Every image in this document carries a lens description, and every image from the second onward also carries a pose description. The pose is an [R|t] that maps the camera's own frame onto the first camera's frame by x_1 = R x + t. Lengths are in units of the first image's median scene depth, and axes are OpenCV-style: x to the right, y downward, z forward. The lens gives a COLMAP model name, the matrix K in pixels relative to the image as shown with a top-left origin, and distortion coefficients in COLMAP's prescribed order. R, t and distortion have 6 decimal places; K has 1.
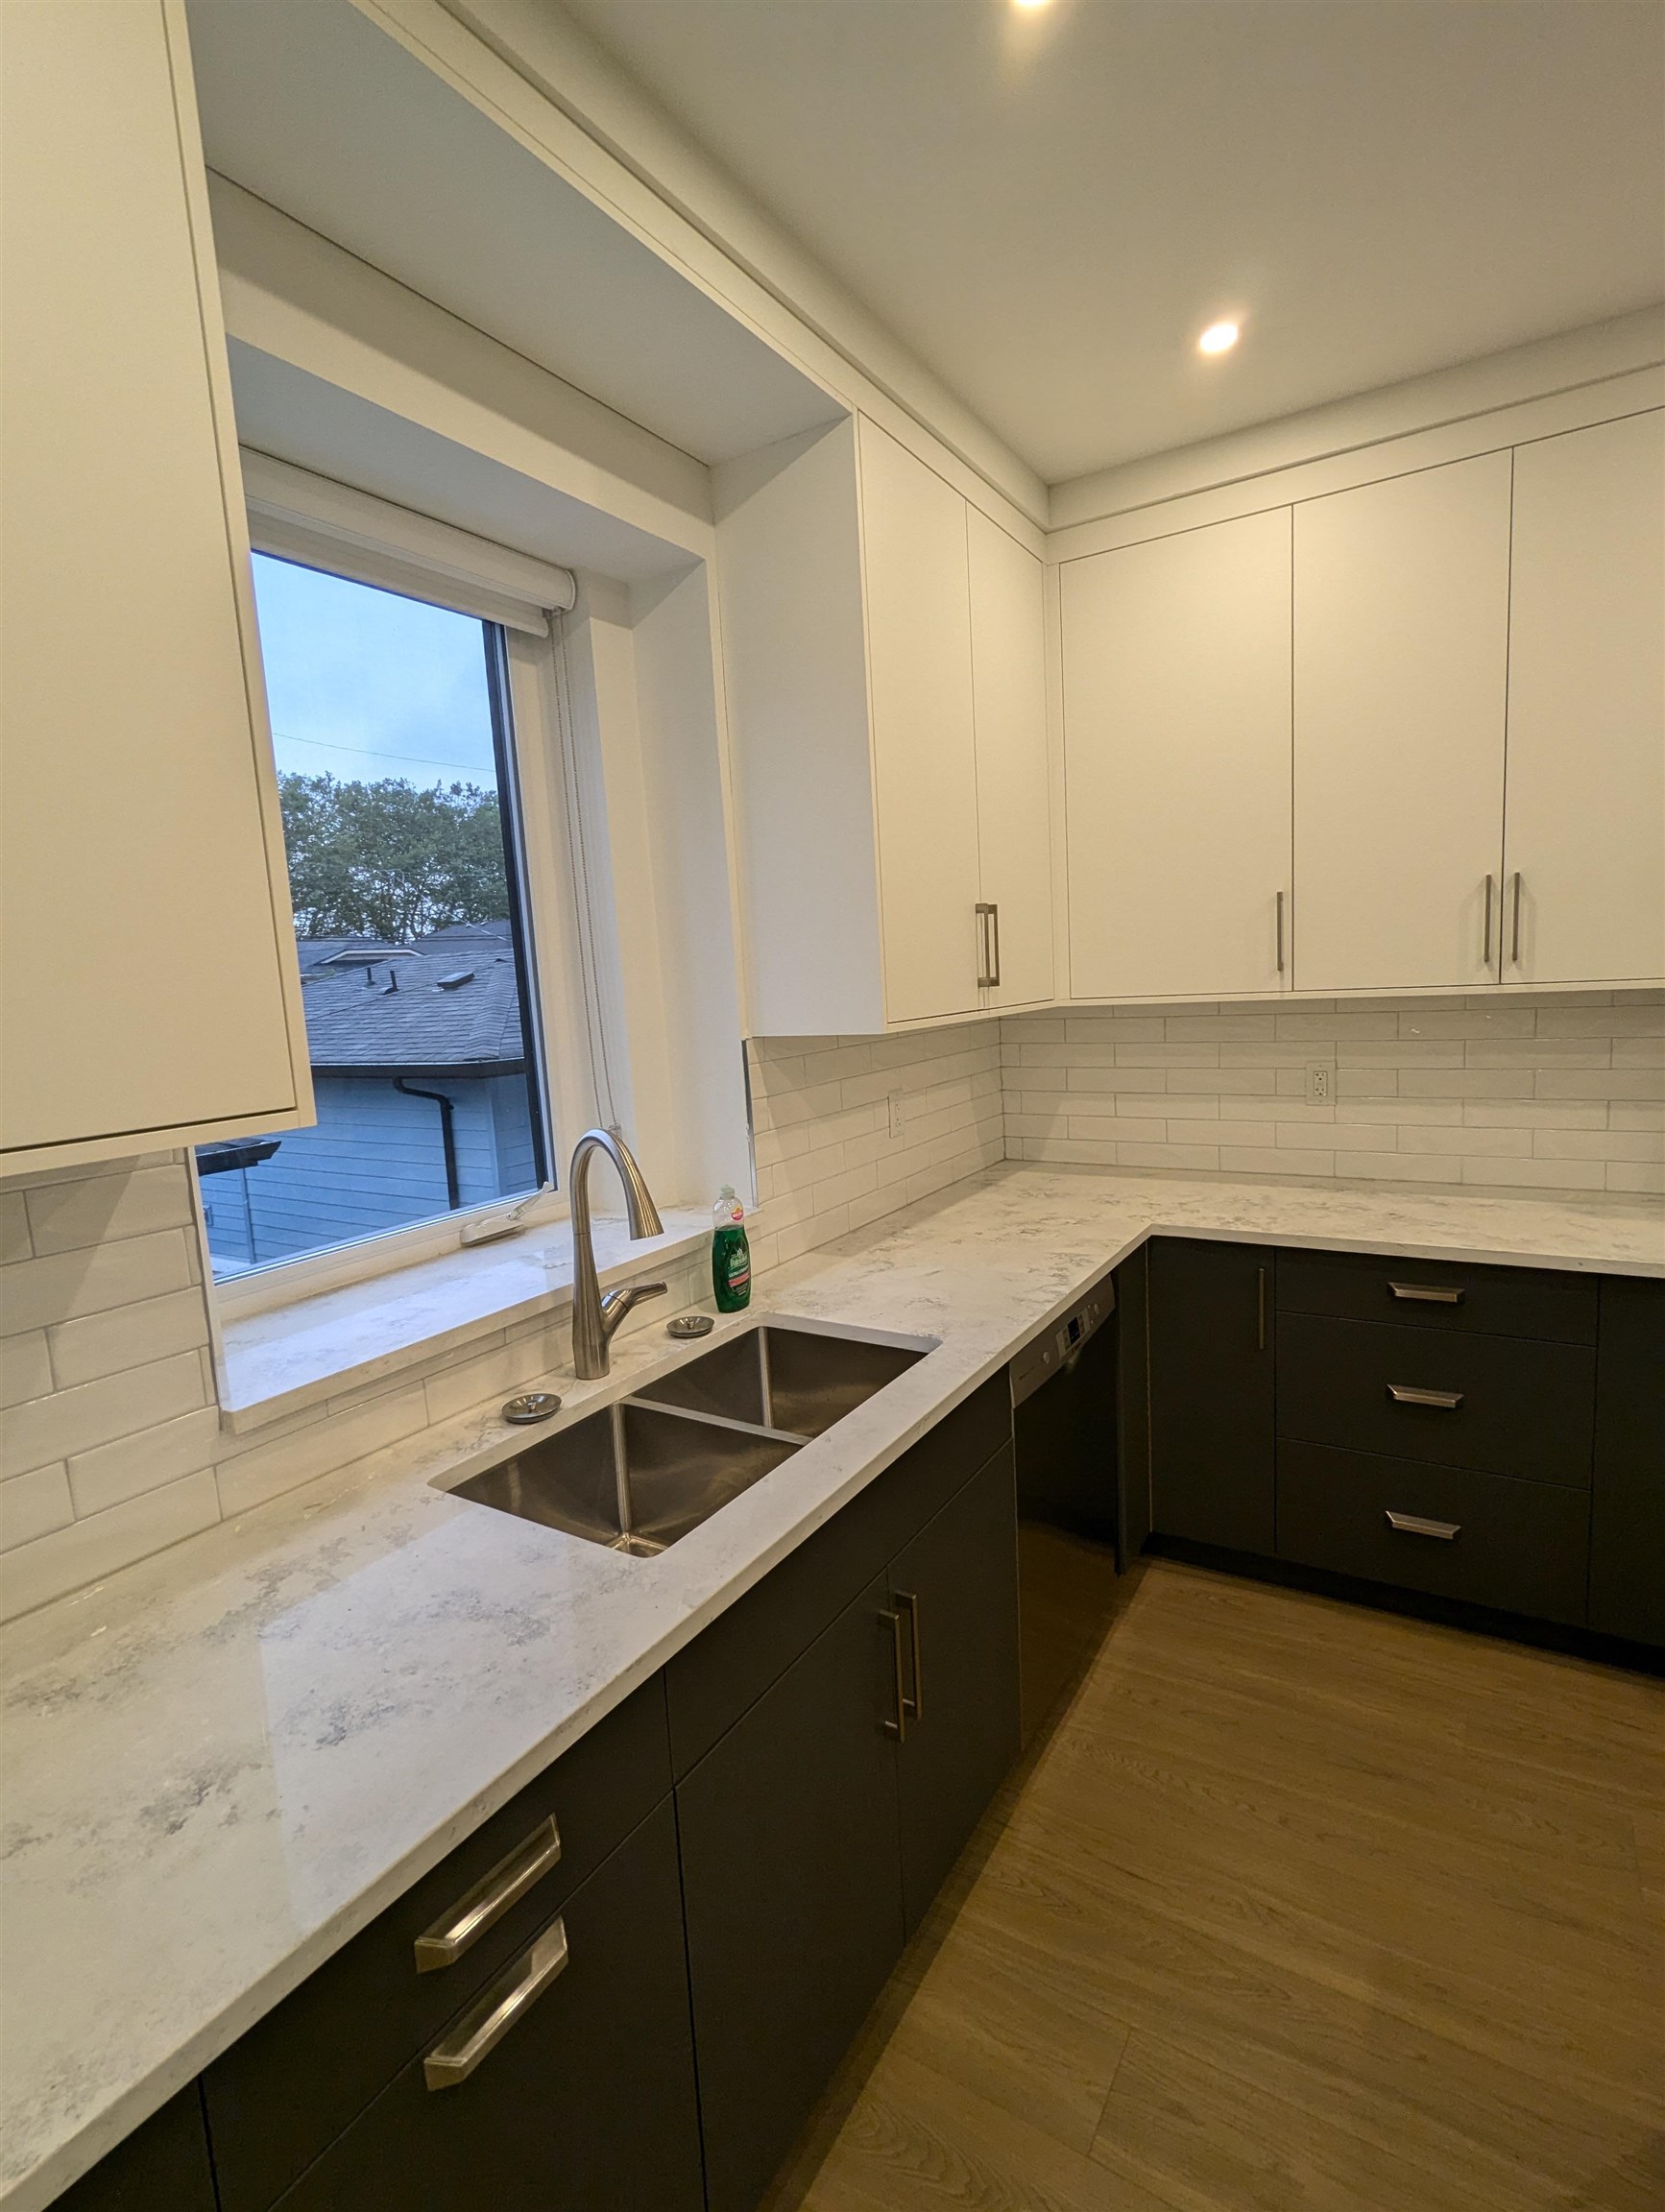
lens RADIAL K [[1052.9, 0, 838.1], [0, 1052.9, 1102.8], [0, 0, 1]] dist [-0.004366, 0.001288]
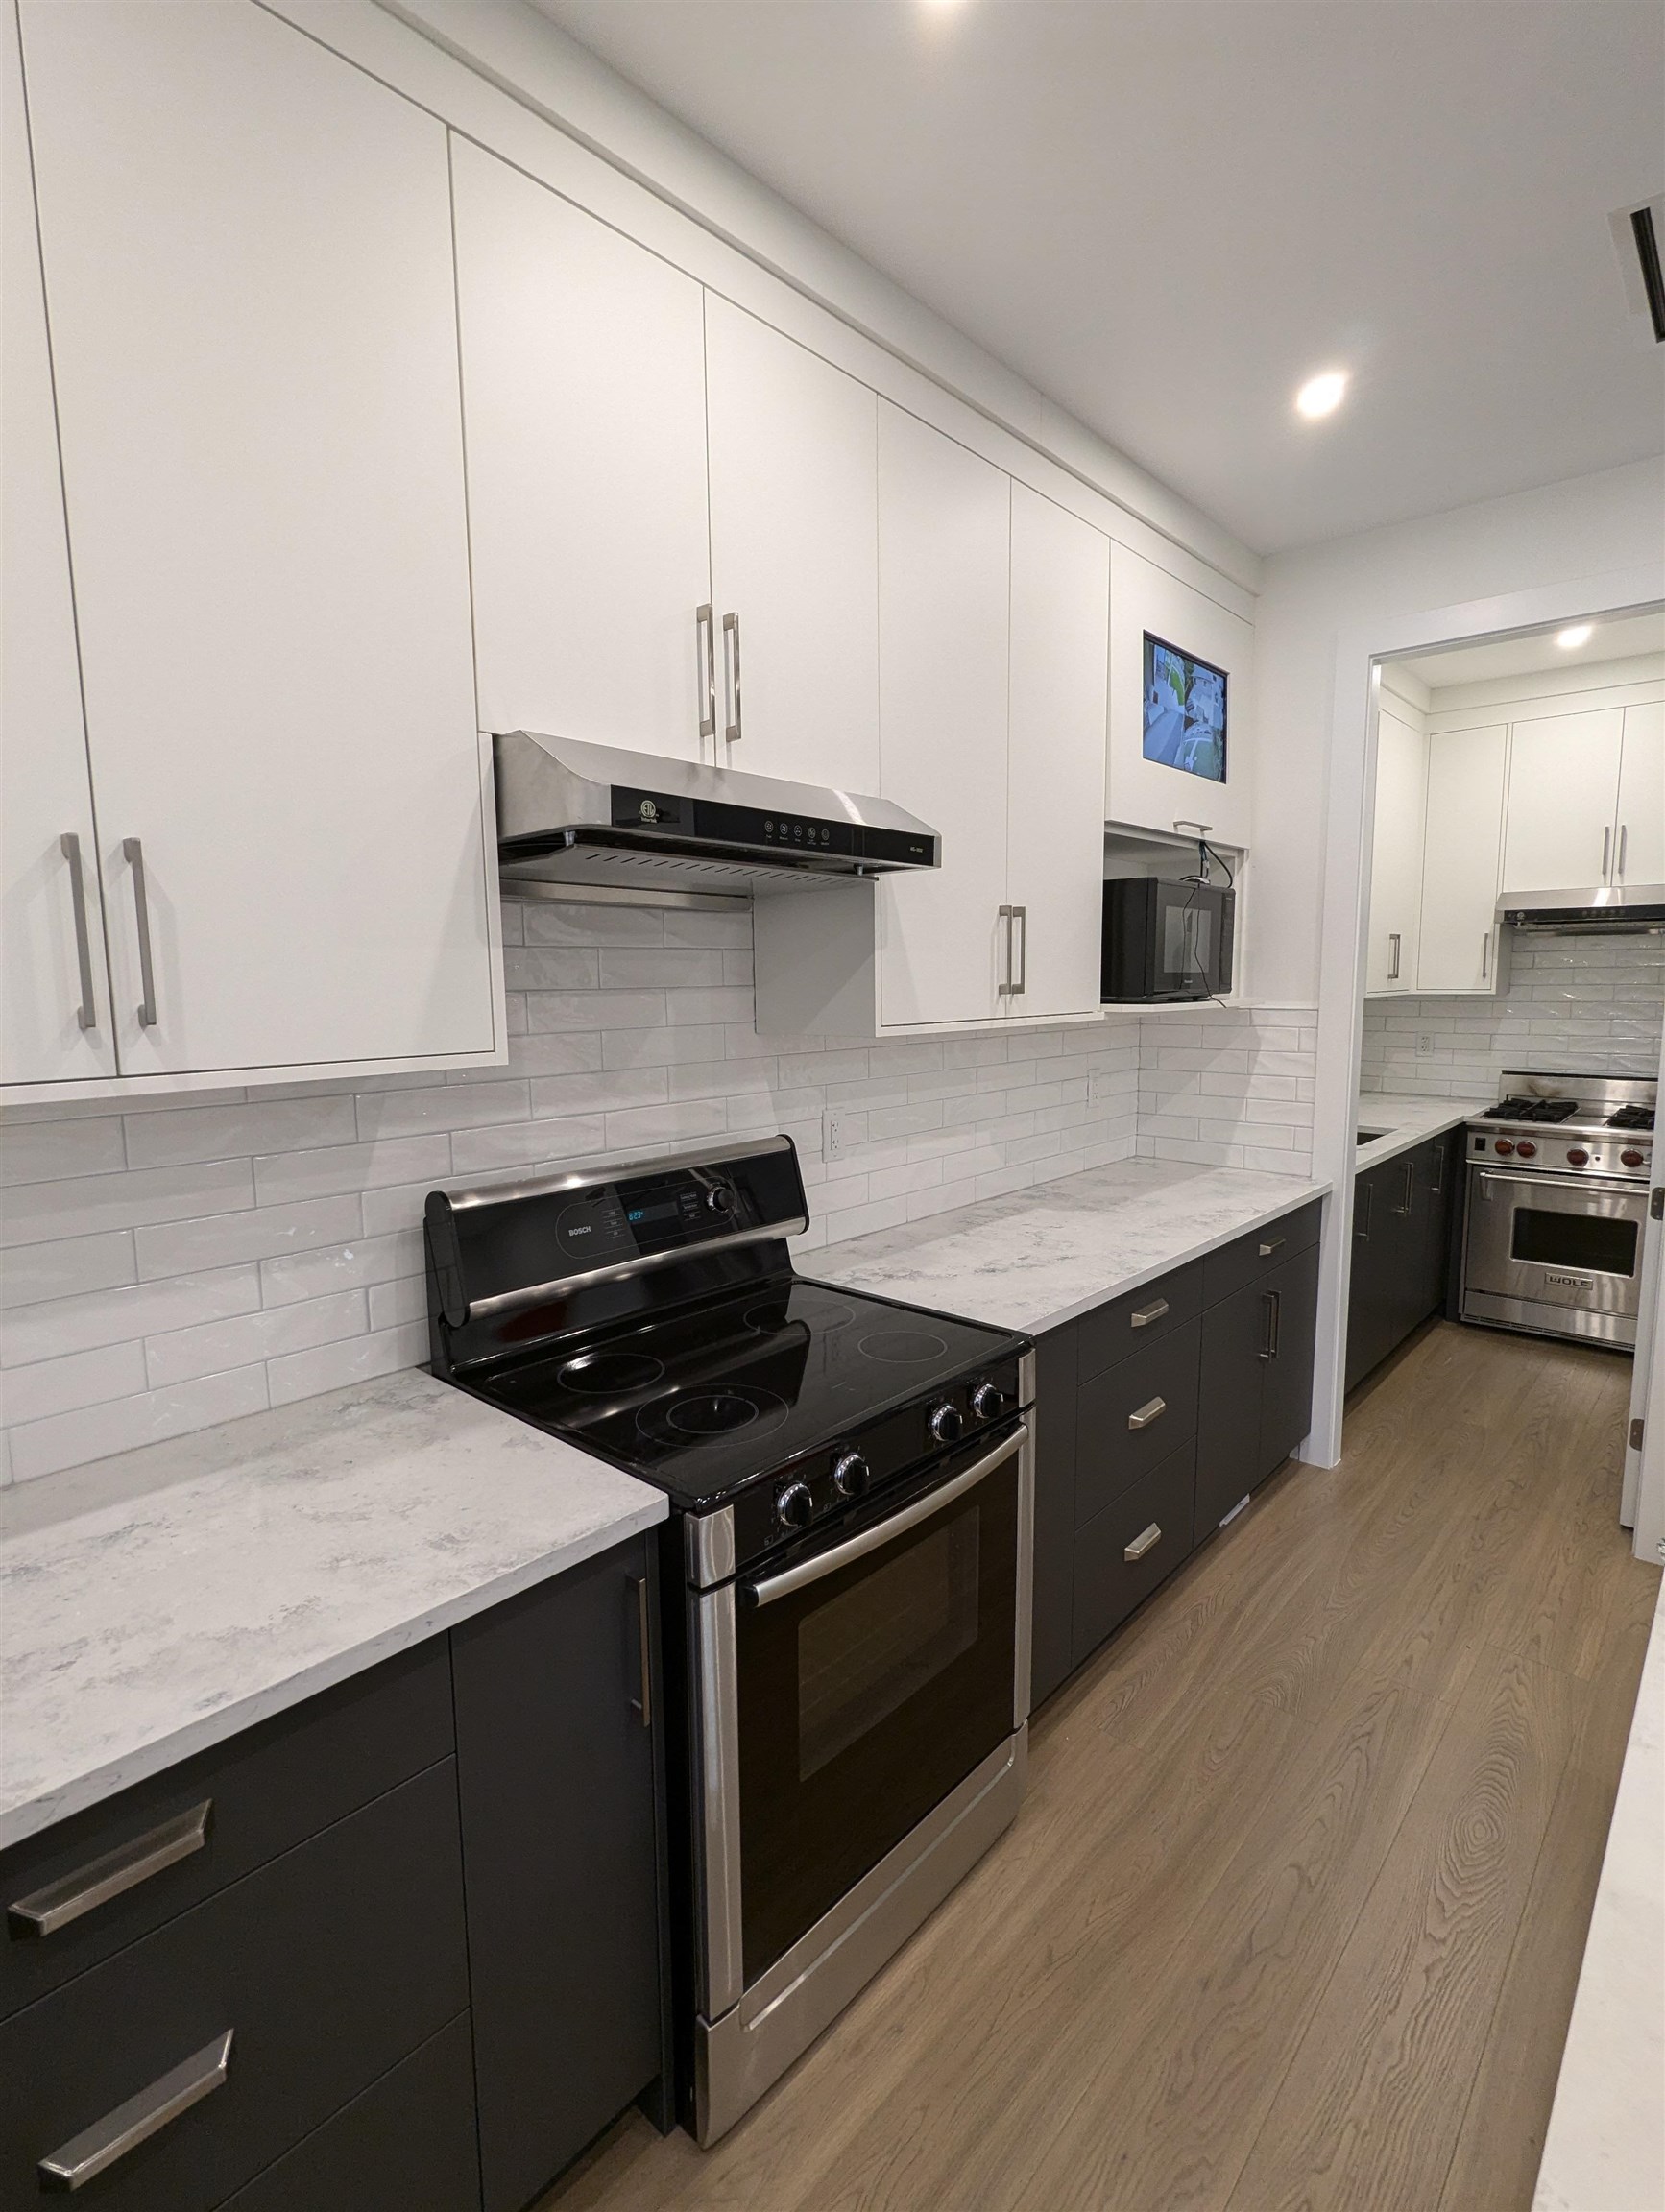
lens RADIAL K [[1052.9, 0, 828.2], [0, 1052.9, 1110.0], [0, 0, 1]] dist [-0.004366, 0.001288]
pose [[0.190080, -0.073859, 0.978986, 0.237555], [0.122934, 0.991108, 0.050905, -0.083554], [-0.974042, 0.110675, 0.197469, 0.607927]]
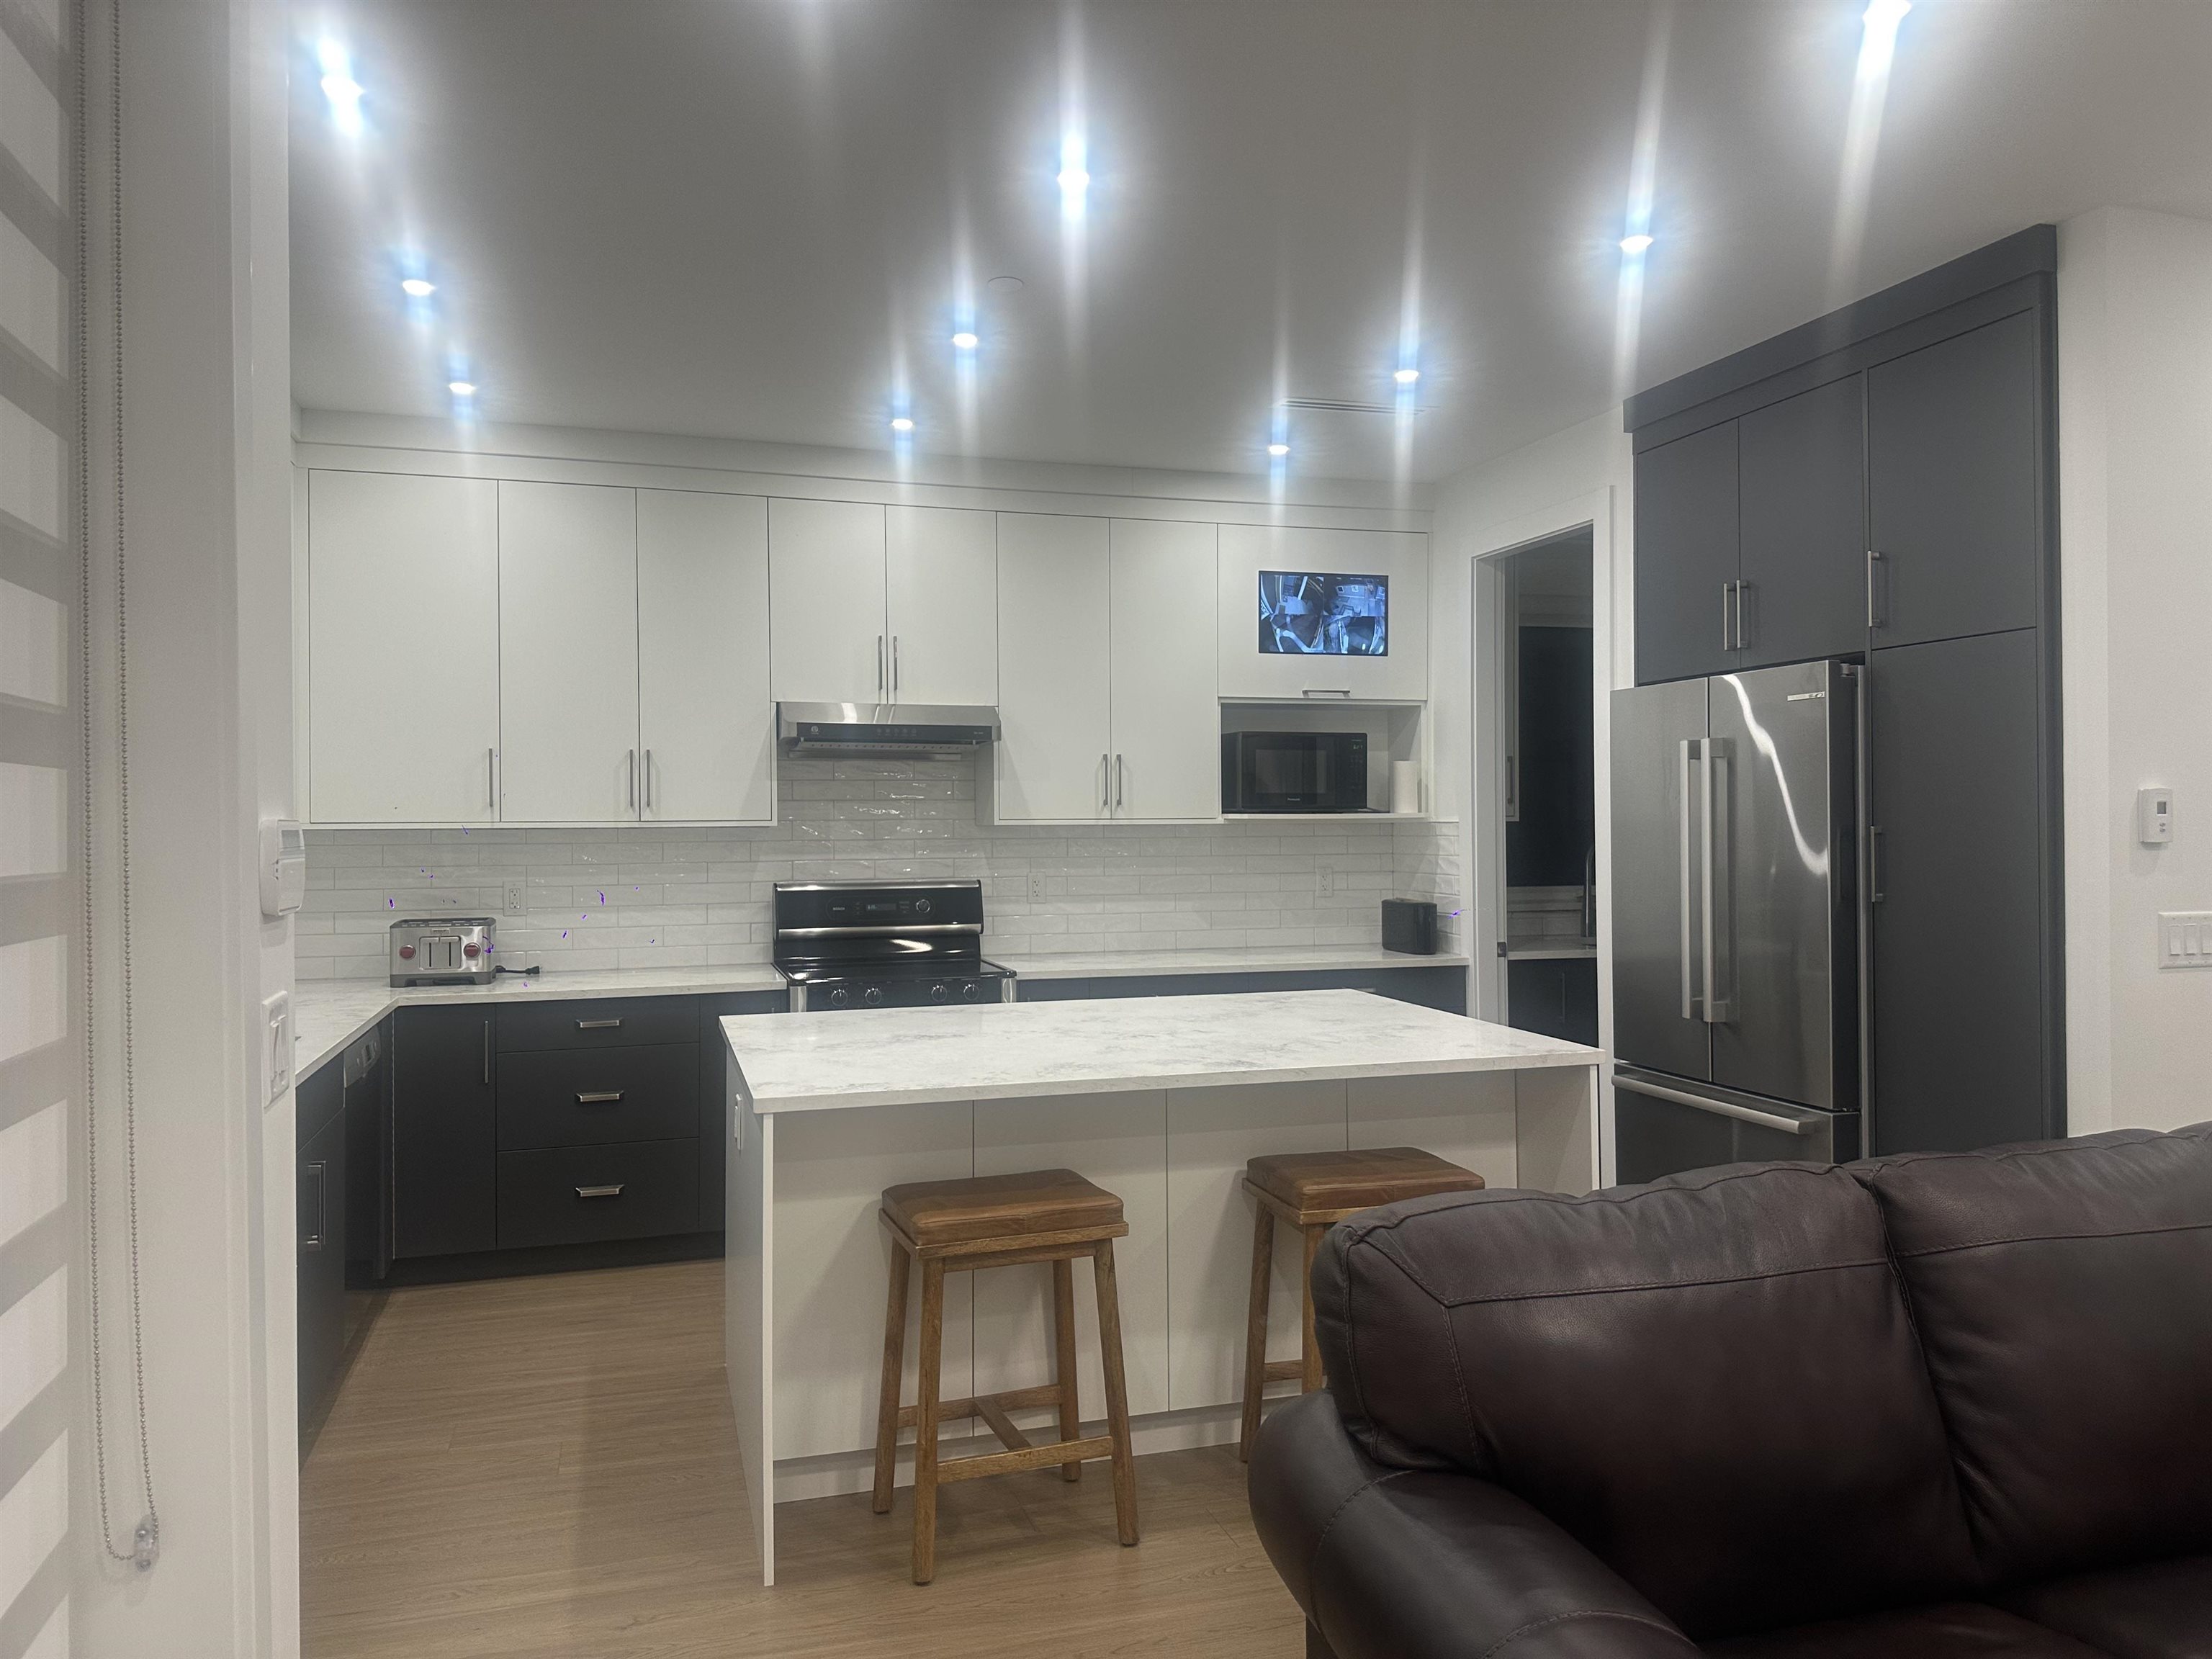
lens RADIAL K [[1557.5, 0, 1146.7], [0, 1557.5, 825.0], [0, 0, 1]] dist [0.023957, -0.018681]
pose [[0.644226, 0.048844, 0.763274, -0.615574], [0.068156, 0.990322, -0.120900, 0.214364], [-0.761792, 0.129909, 0.634662, -0.982022]]
